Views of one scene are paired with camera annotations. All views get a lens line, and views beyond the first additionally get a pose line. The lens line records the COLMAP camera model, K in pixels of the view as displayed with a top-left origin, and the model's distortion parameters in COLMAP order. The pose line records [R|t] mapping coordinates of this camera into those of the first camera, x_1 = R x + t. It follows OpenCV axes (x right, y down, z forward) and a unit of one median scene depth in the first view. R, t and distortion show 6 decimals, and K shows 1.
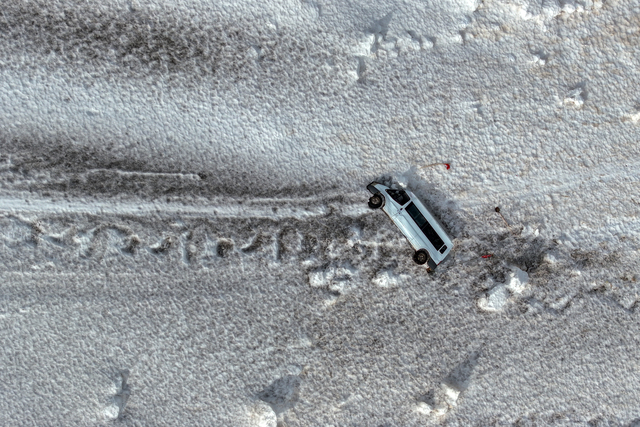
lens RADIAL K [[1618.9, 0, 320.0], [0, 1618.9, 213.5], [0, 0, 1]] dist [-0.164028, 0.089496]
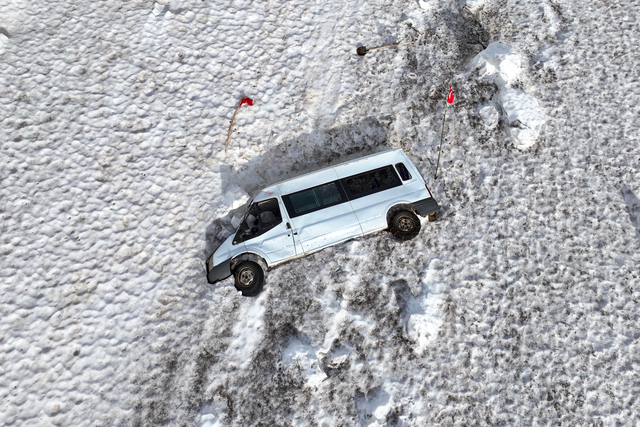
lens RADIAL K [[529.7, 0, 308.1], [0, 529.7, 213.4], [0, 0, 1]] dist [0.008229, -0.000354]
pose [[0.372022, -0.928219, -0.003085, 0.055886], [0.928222, 0.372014, 0.002958, 0.000614], [-0.001598, -0.003964, 0.999991, 0.856129]]
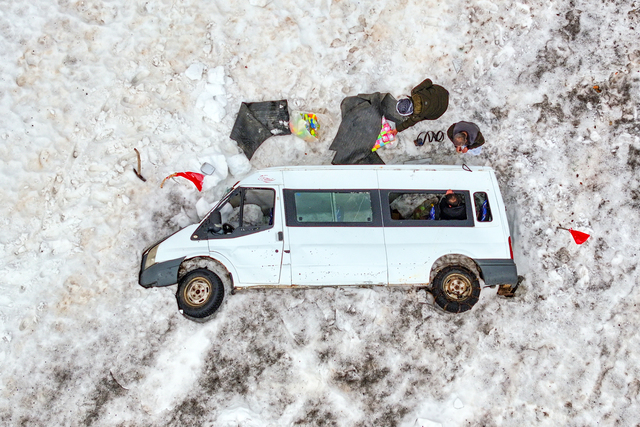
lens RADIAL K [[1943.5, 0, 320.5], [0, 1943.5, 228.1], [0, 0, 1]] dist [-0.173266, 0.170843]
pose [[0.626018, -0.779736, -0.010657, 0.059549], [0.779703, 0.626099, -0.007926, 0.004652], [0.012852, -0.003348, 0.999912, 0.657309]]
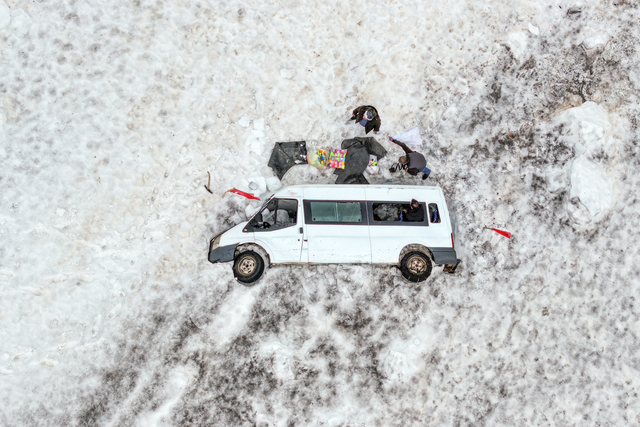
lens RADIAL K [[1618.9, 0, 320.0], [0, 1618.9, 213.5], [0, 0, 1]] dist [-0.164028, 0.089496]
pose [[0.635143, -0.772297, 0.012288, 0.051689], [0.772394, 0.635041, -0.011397, 0.003270], [0.000998, 0.016730, 0.999860, 0.565079]]
